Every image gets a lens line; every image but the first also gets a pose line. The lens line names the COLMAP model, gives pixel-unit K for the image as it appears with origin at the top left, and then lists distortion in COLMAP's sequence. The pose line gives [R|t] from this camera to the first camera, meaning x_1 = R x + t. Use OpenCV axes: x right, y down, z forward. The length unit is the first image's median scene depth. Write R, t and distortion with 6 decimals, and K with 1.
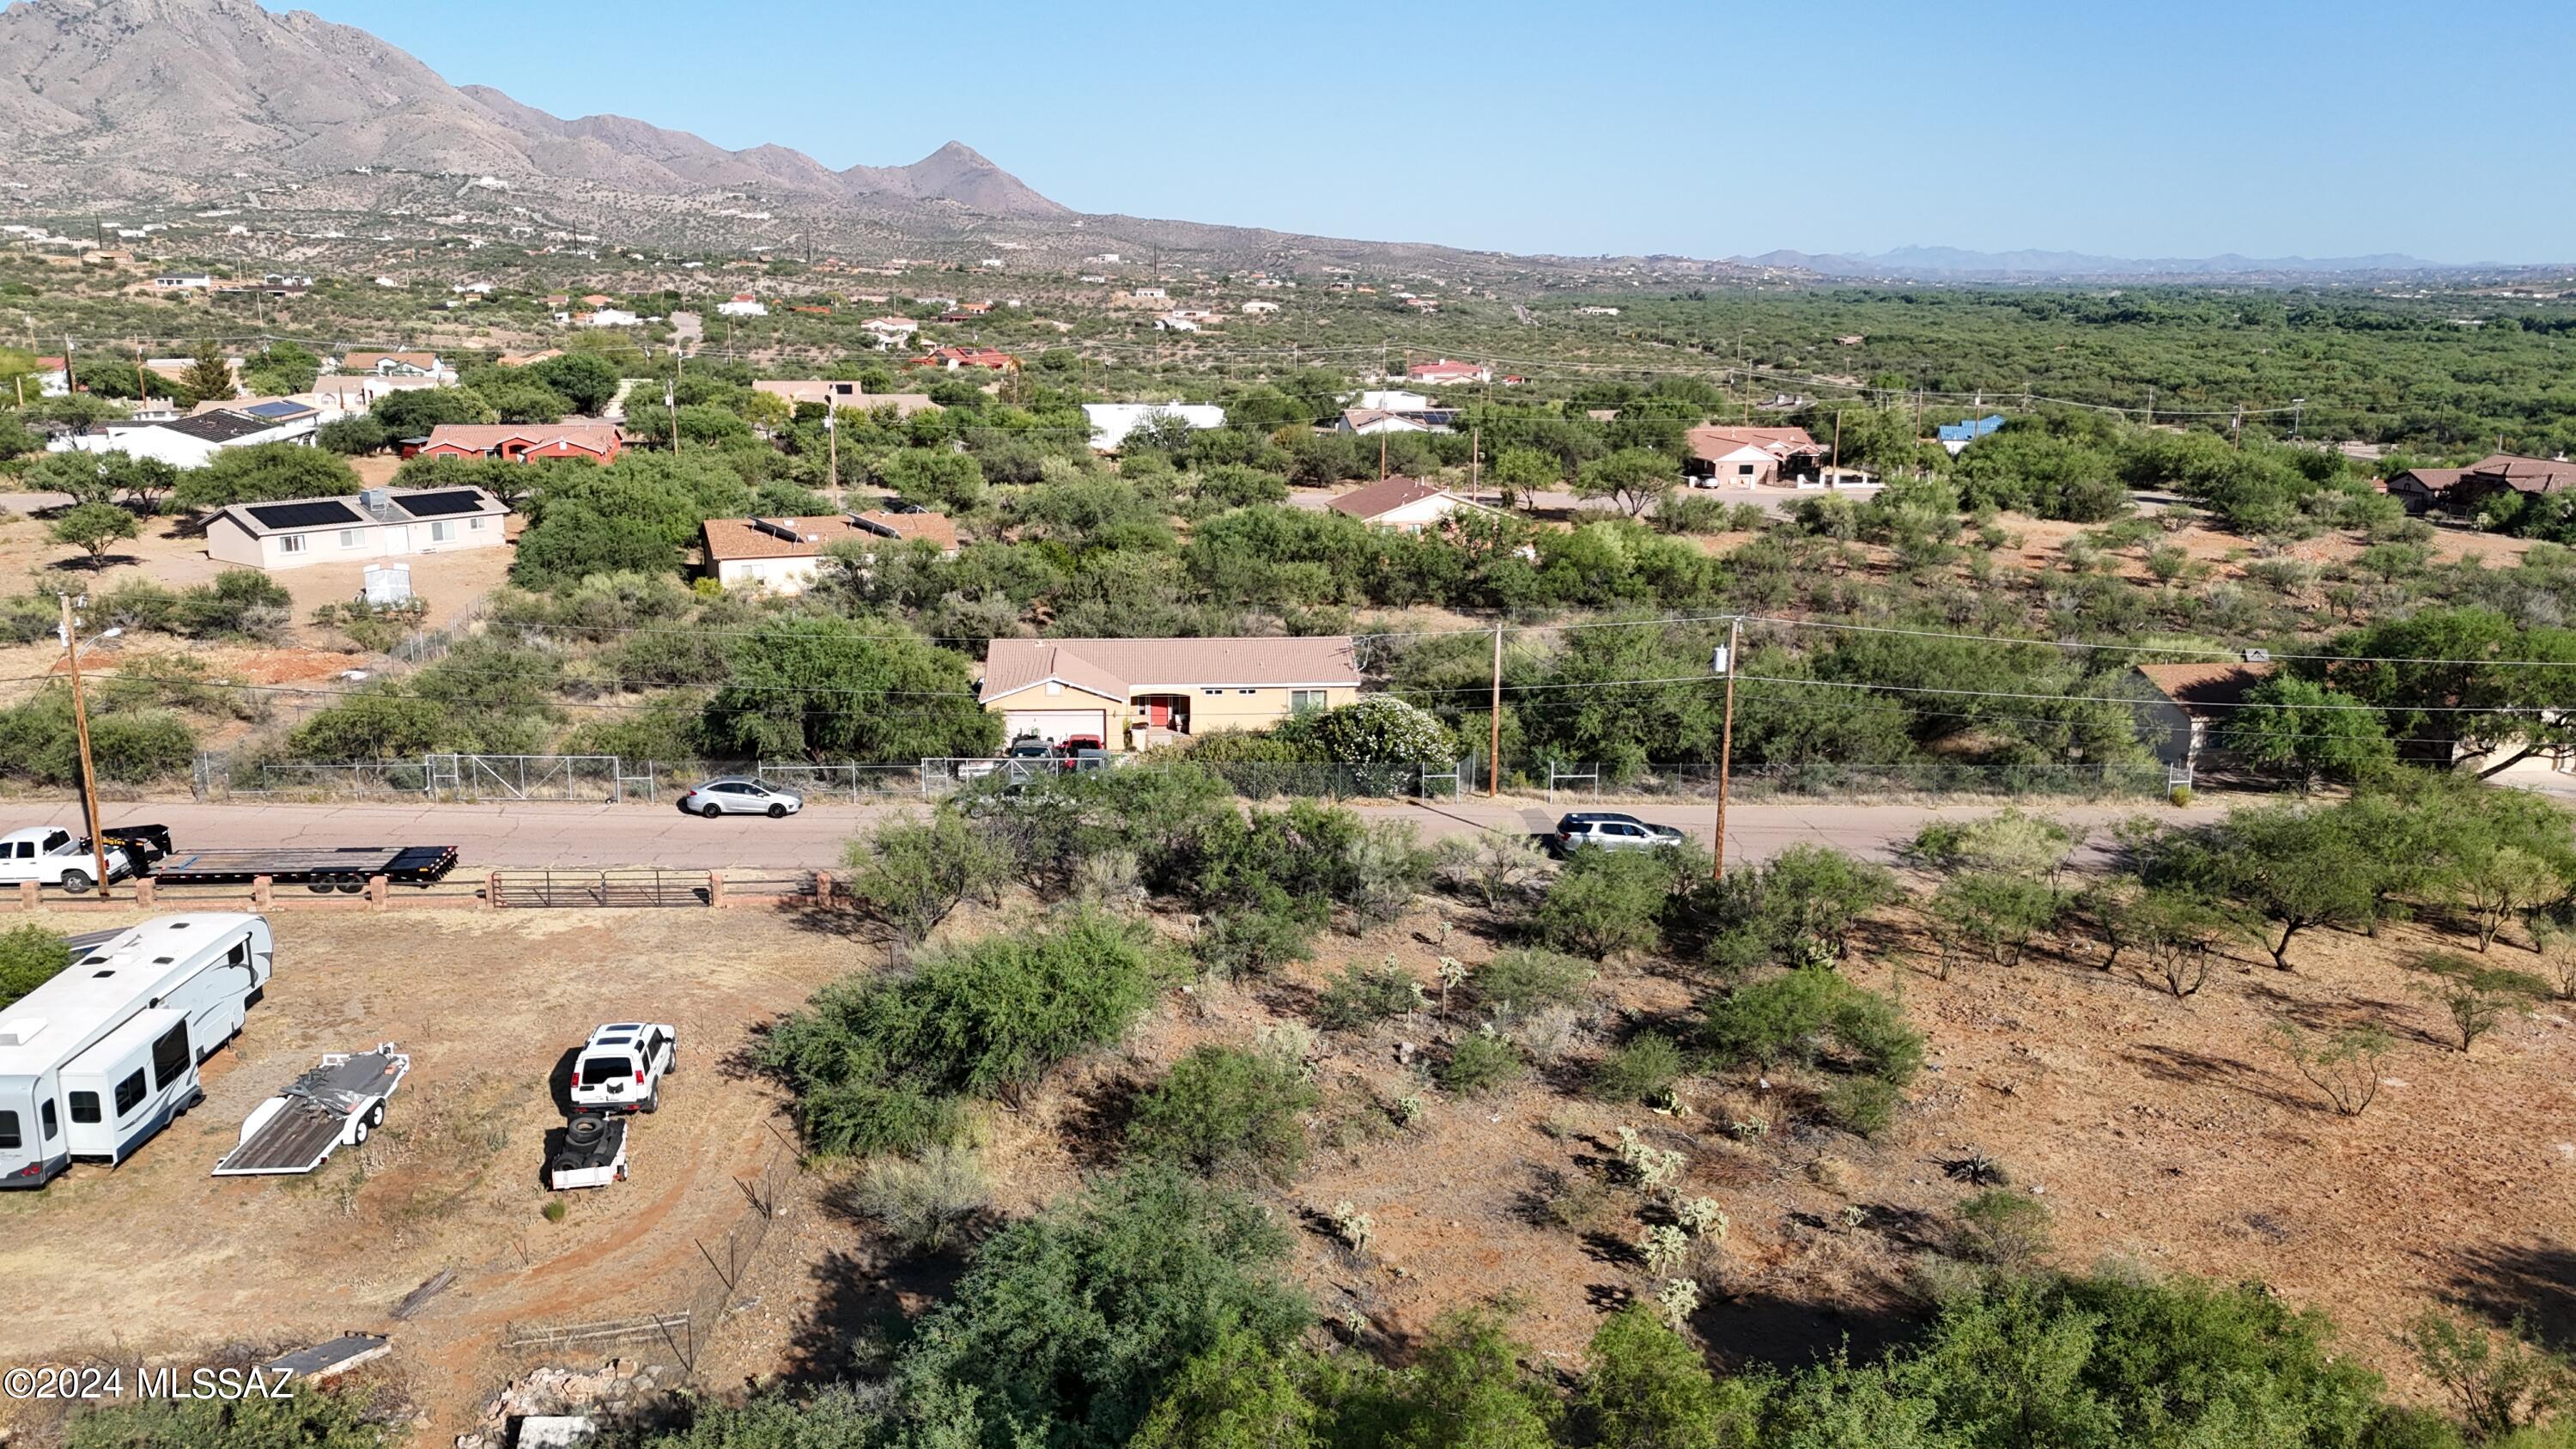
lens RADIAL K [[1887.1, 0, 1283.1], [0, 1887.1, 746.5], [0, 0, 1]] dist [0.068331, -0.061816]
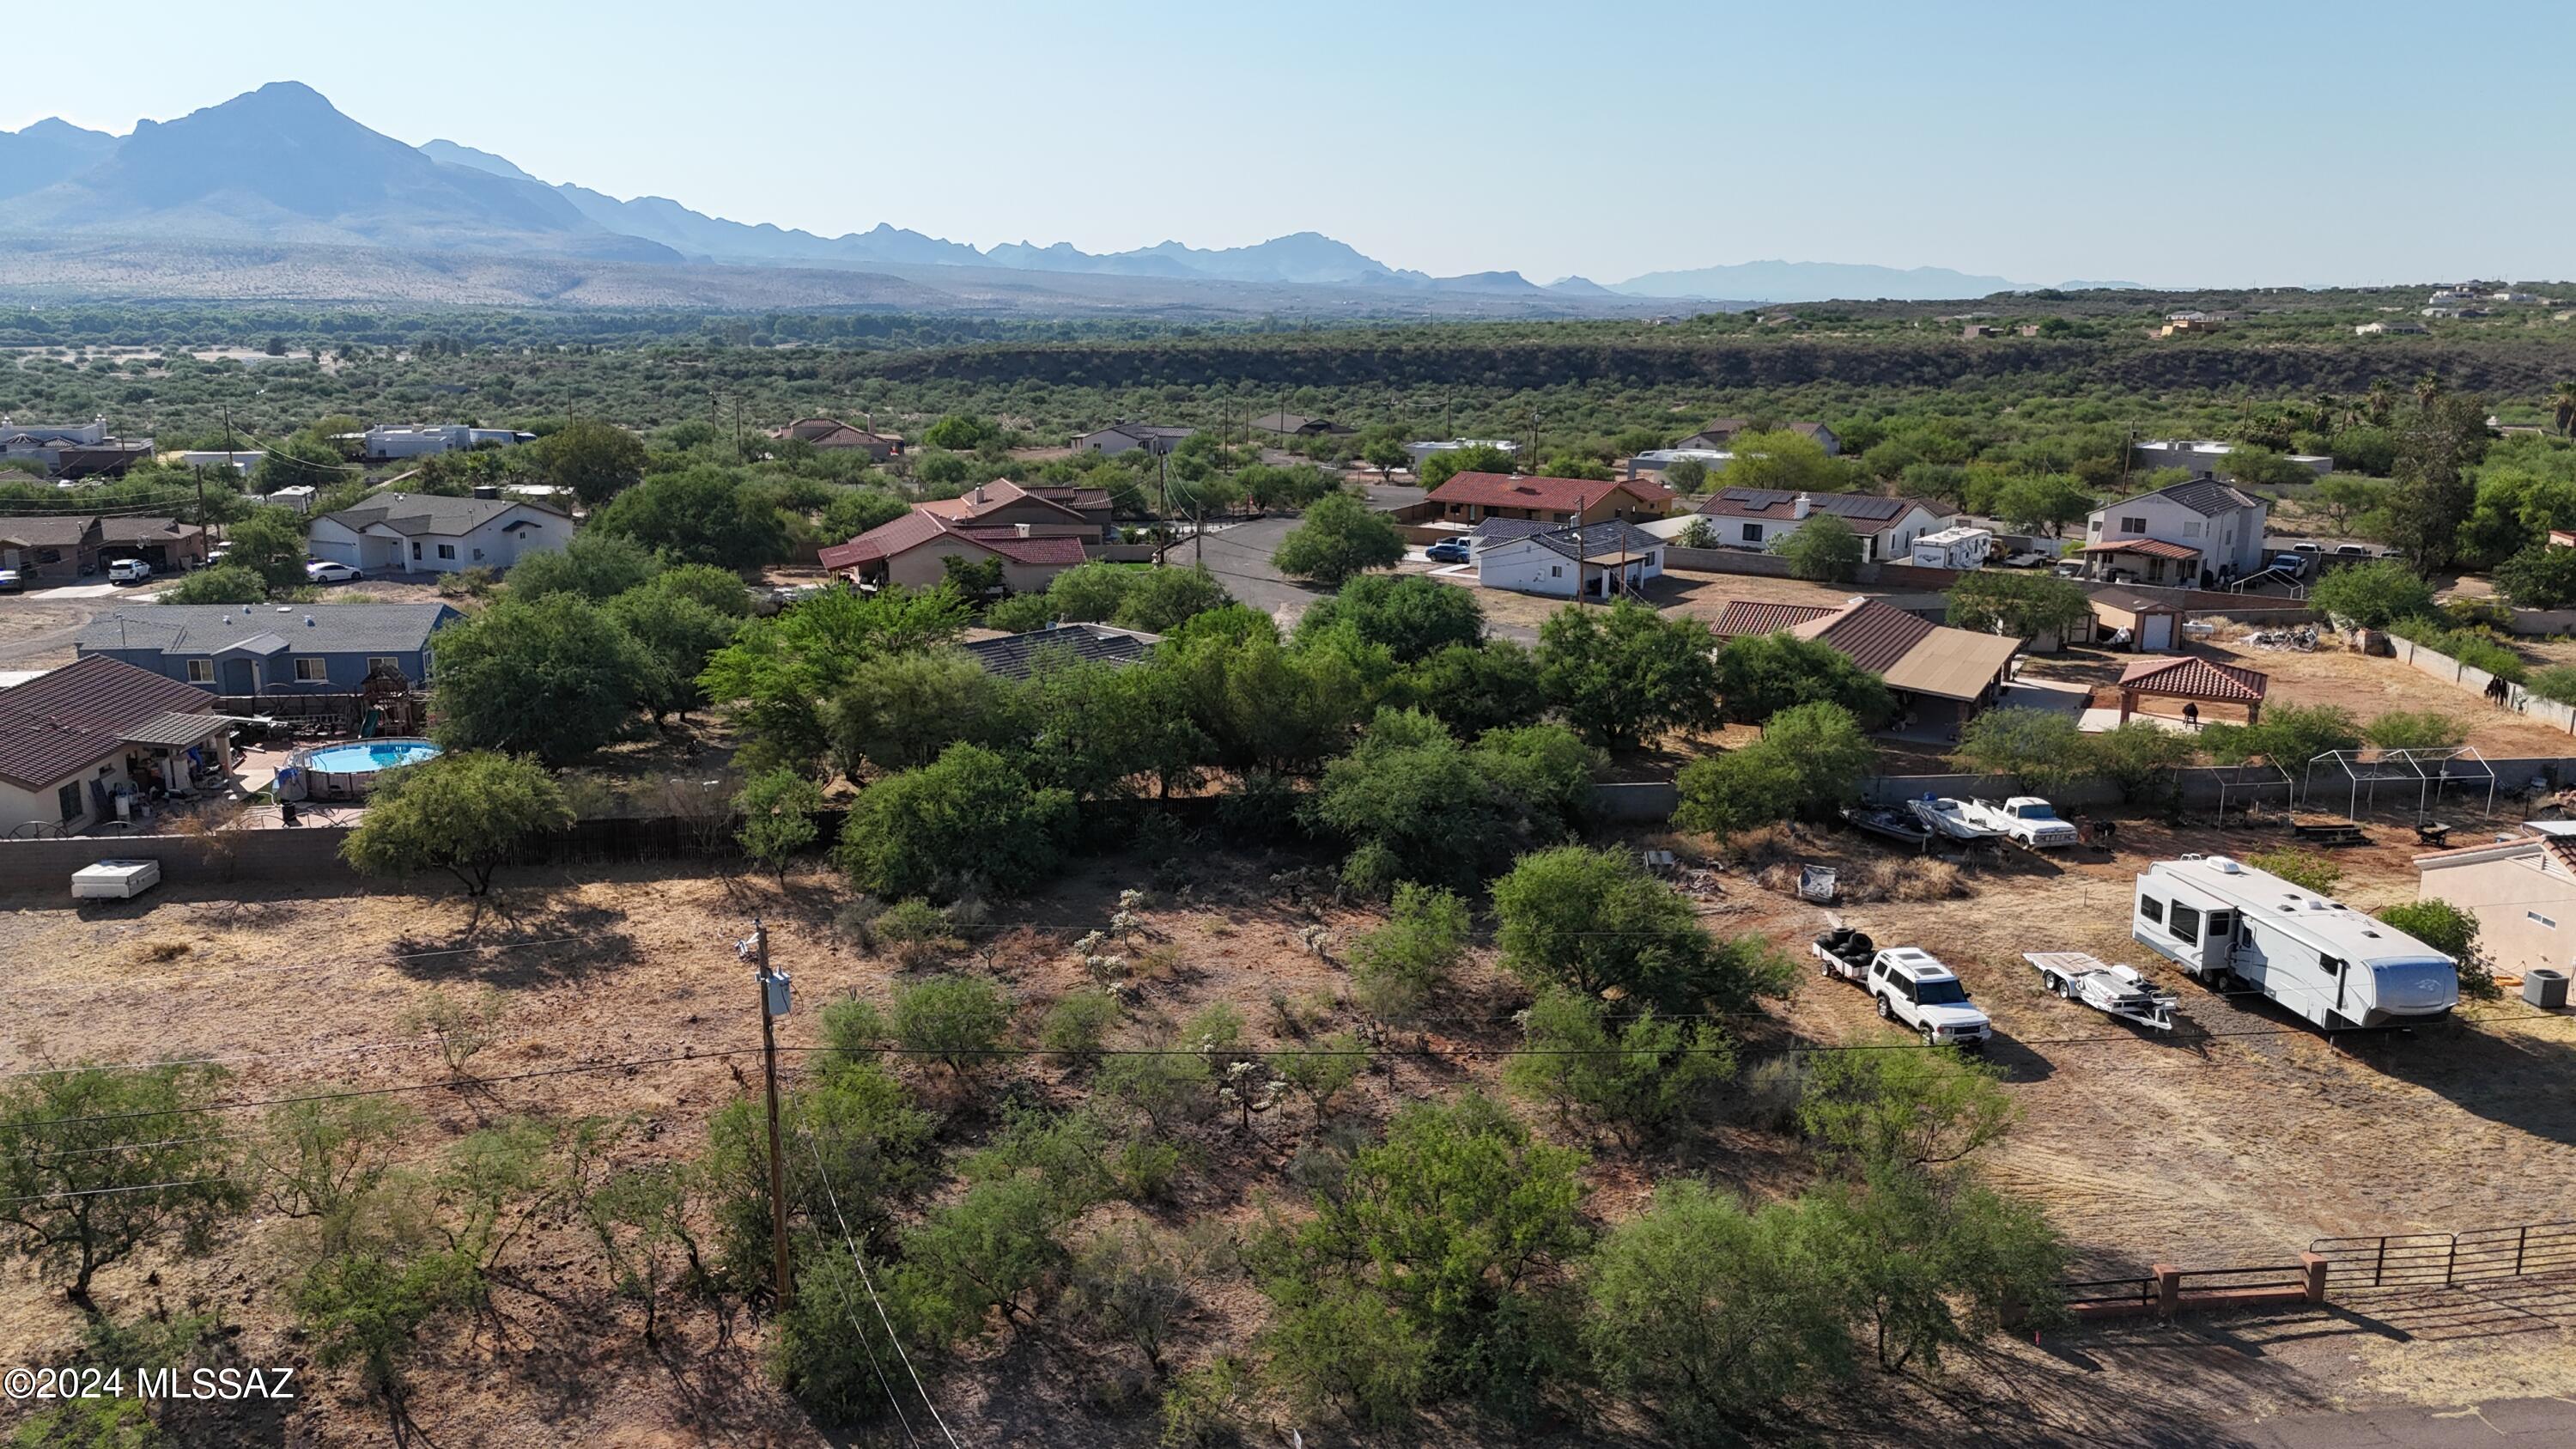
lens RADIAL K [[1887.1, 0, 1293.4], [0, 1887.1, 712.6], [0, 0, 1]] dist [0.068331, -0.061816]
pose [[-0.996373, -0.003694, -0.085012, 0.056609], [-0.040964, 0.896497, 0.441152, -0.185875], [0.074584, 0.443034, -0.893397, 0.716536]]
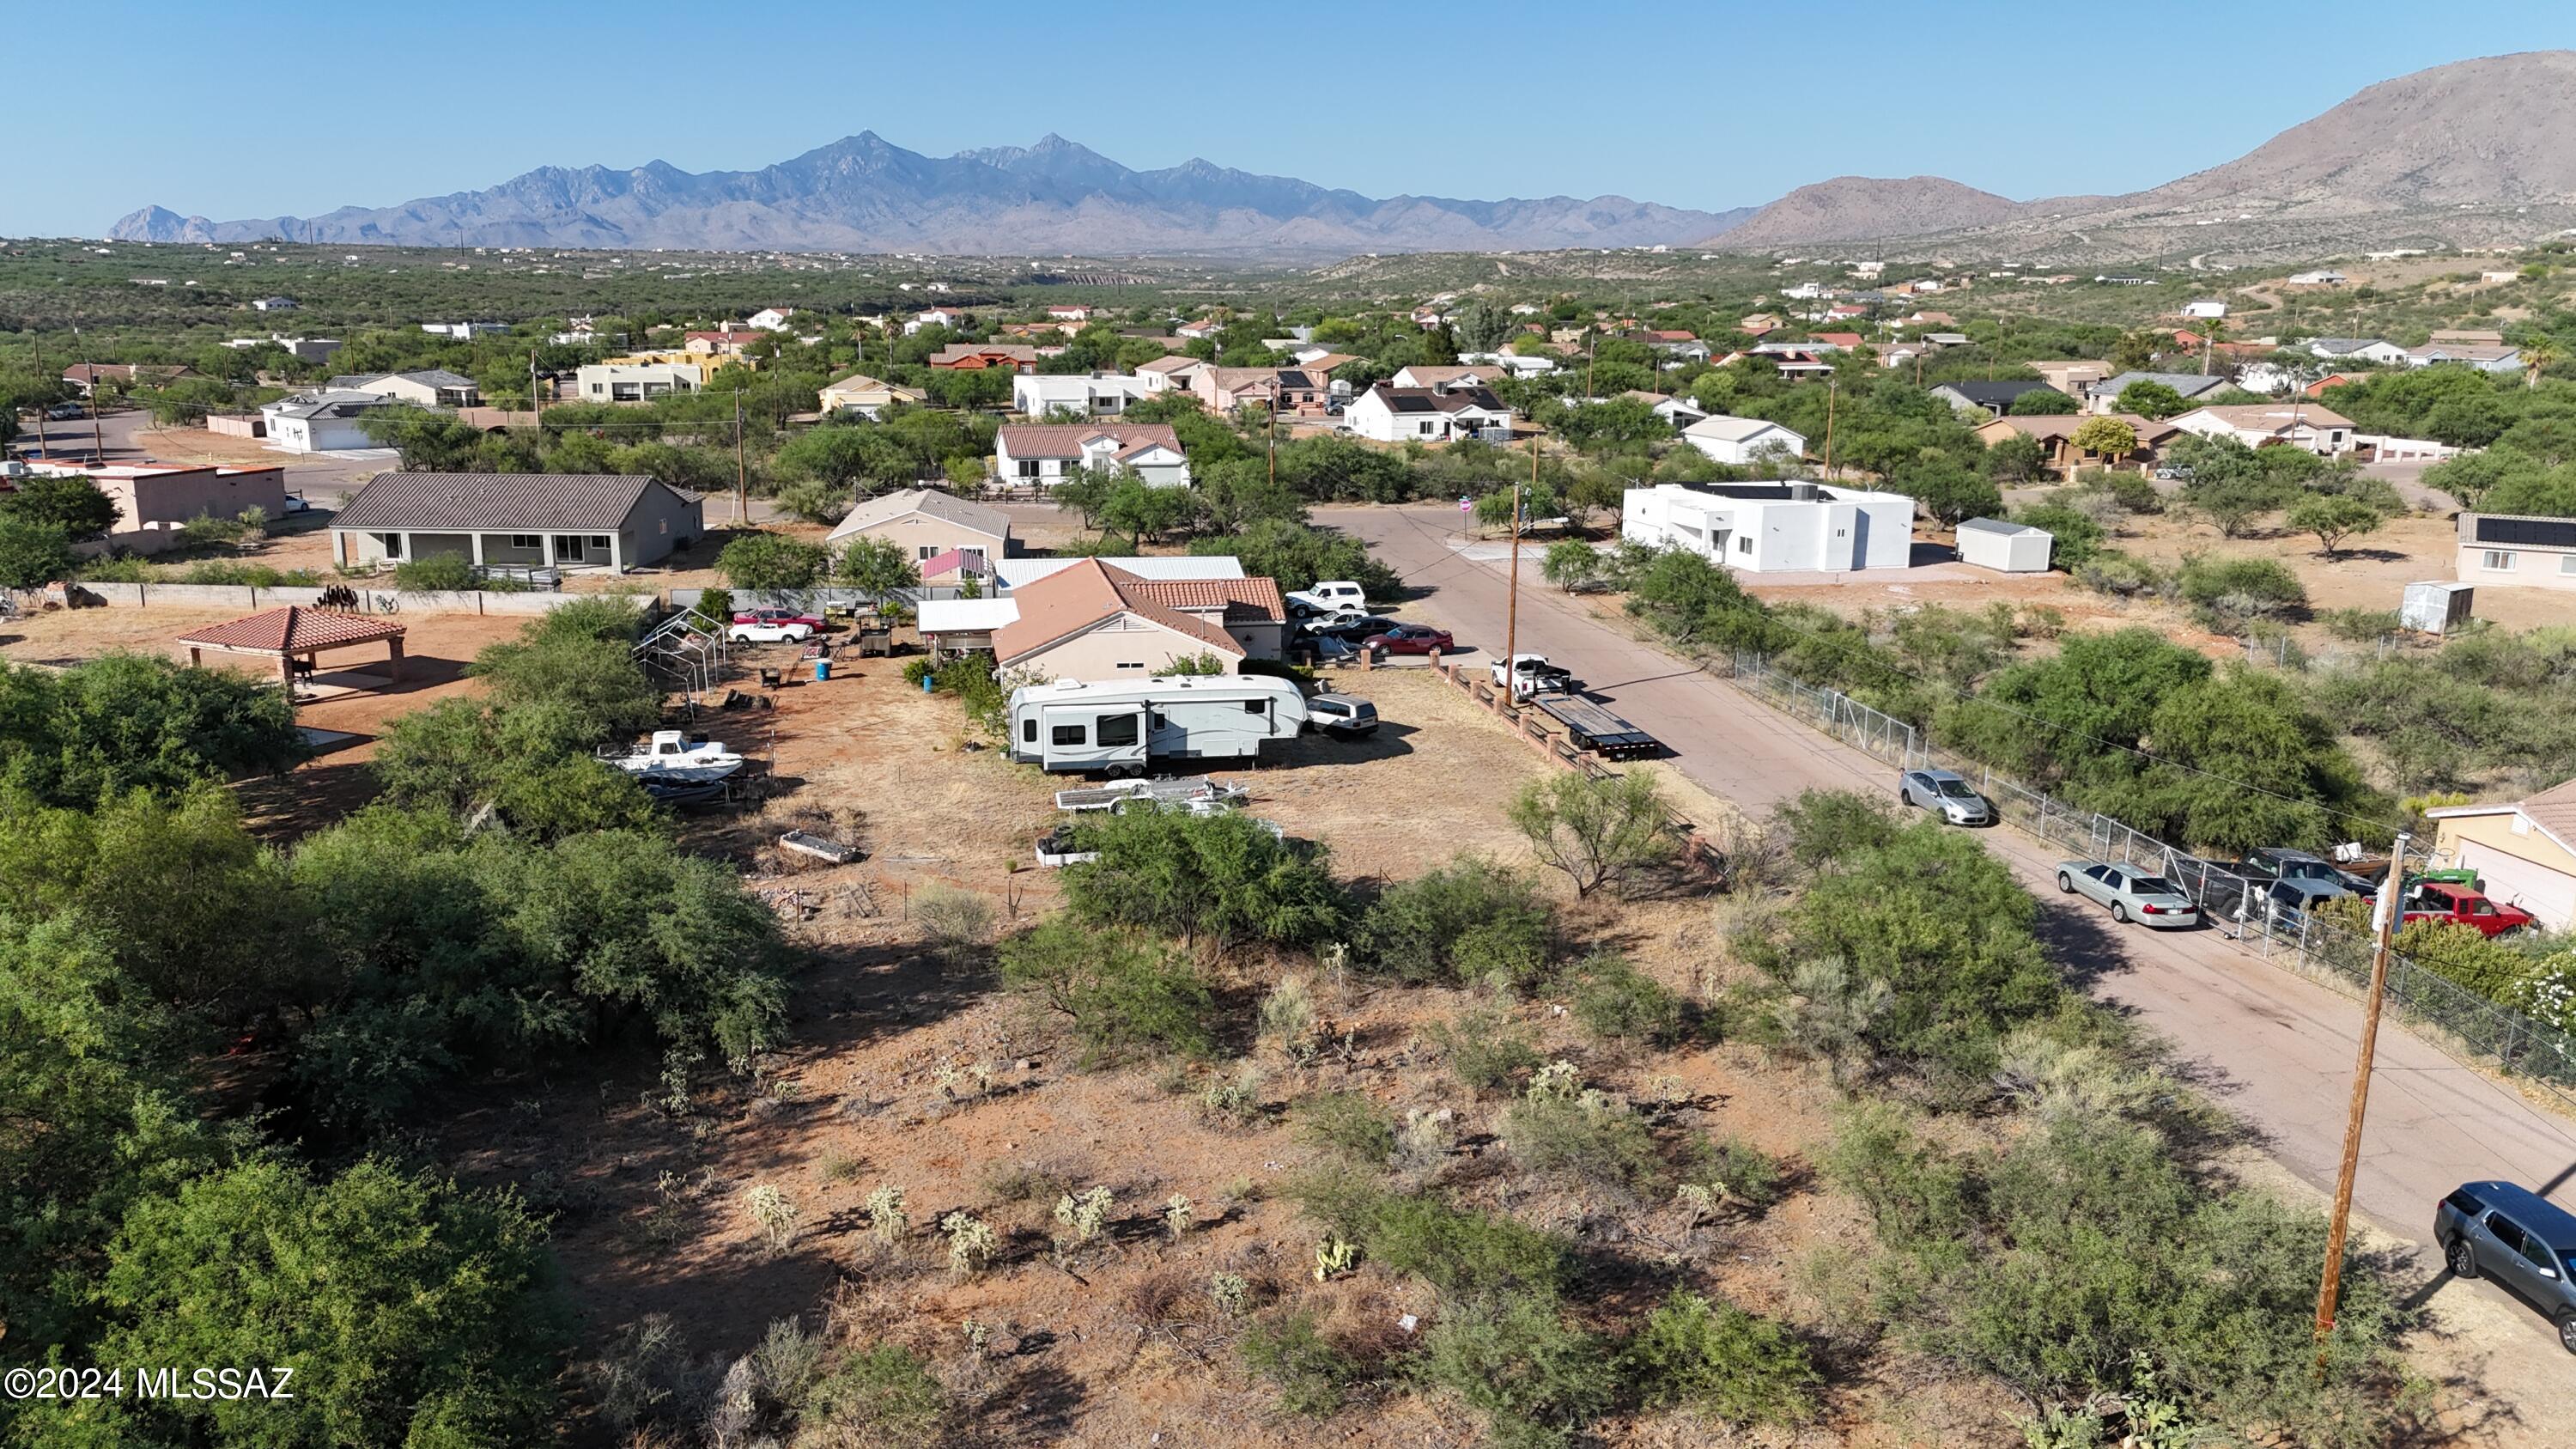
lens RADIAL K [[1887.1, 0, 1268.8], [0, 1887.1, 722.4], [0, 0, 1]] dist [0.068331, -0.061816]
pose [[0.123253, 0.213726, -0.969087, 0.324174], [-0.243551, 0.953182, 0.179242, -0.053335], [0.962025, 0.213930, 0.169536, 0.292134]]
